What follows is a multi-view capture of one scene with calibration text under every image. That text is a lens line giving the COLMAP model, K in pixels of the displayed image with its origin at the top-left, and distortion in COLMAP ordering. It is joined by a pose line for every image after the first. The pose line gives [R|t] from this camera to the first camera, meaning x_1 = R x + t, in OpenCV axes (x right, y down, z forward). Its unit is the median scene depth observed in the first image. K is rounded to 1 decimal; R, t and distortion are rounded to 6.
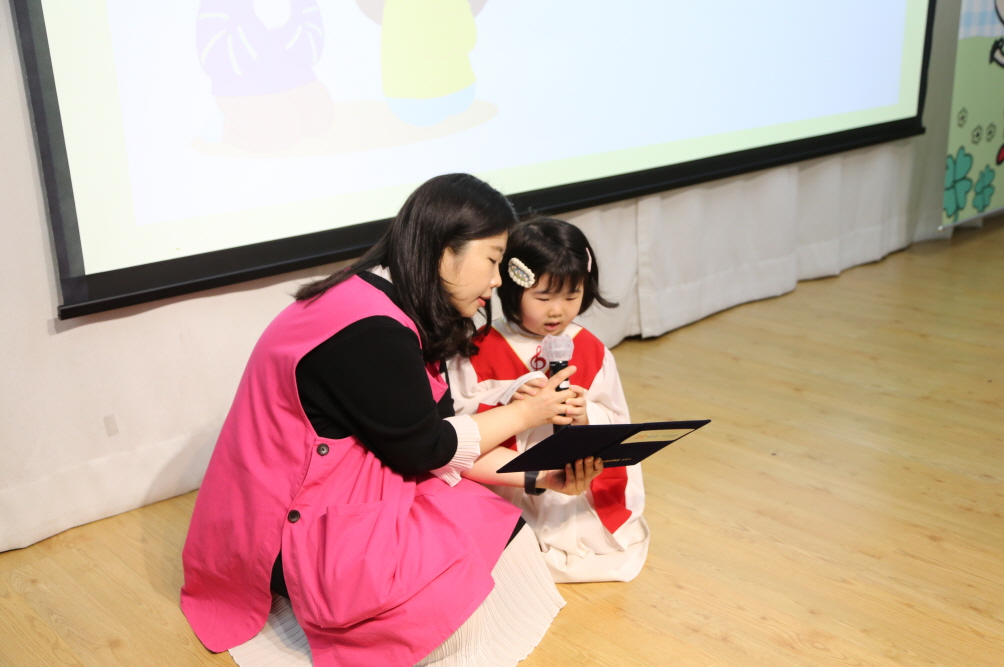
lens RADIAL K [[1093.1, 0, 506.6], [0, 1093.1, 341.8], [0, 0, 1]] dist [0.071411, 0.000000]
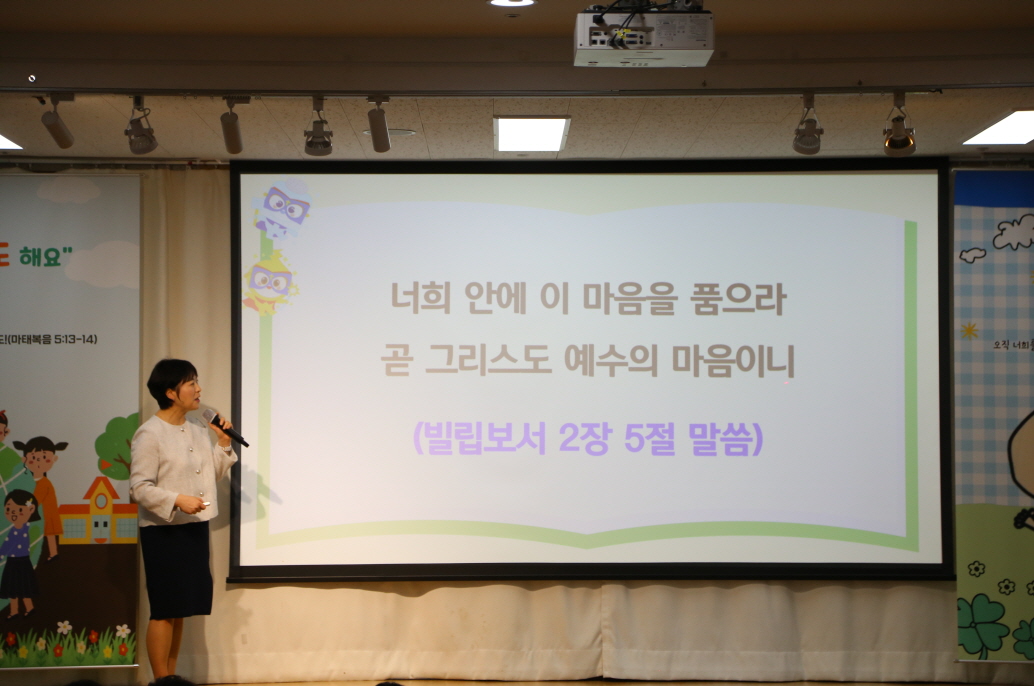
lens RADIAL K [[2544.6, 0, 512.2], [0, 2544.6, 359.9], [0, 0, 1]] dist [0.520462, 0.000000]
pose [[0.737906, 0.007758, -0.674859, 2.980511], [-0.222123, 0.947018, -0.231988, 0.529896], [0.637303, 0.321087, 0.700534, -2.073228]]
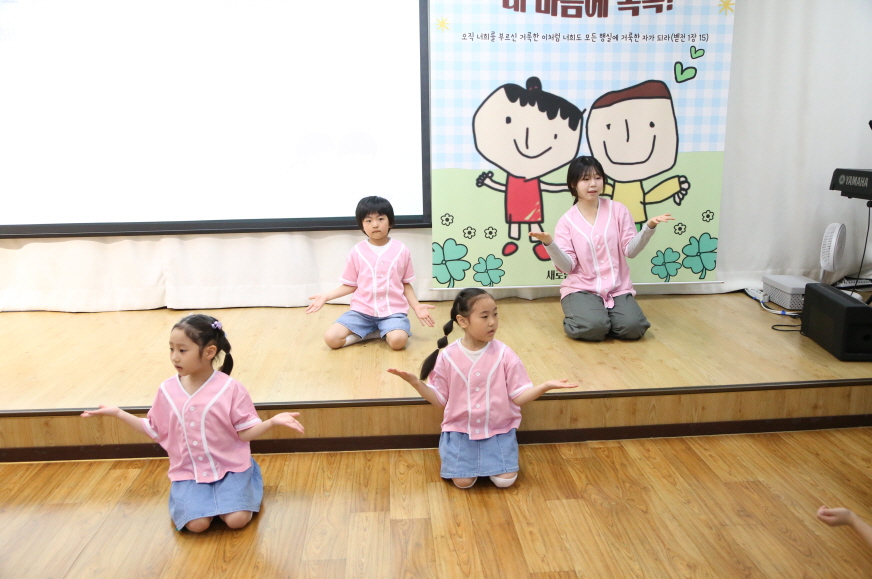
lens RADIAL K [[717.8, 0, 433.6], [0, 717.8, 286.4], [0, 0, 1]] dist [-0.042852, 0.038052]
pose [[0.783585, 0.155261, -0.601572, 1.558851], [-0.197861, 0.980219, -0.004739, -0.161615], [0.588936, 0.122741, 0.798805, 0.334453]]
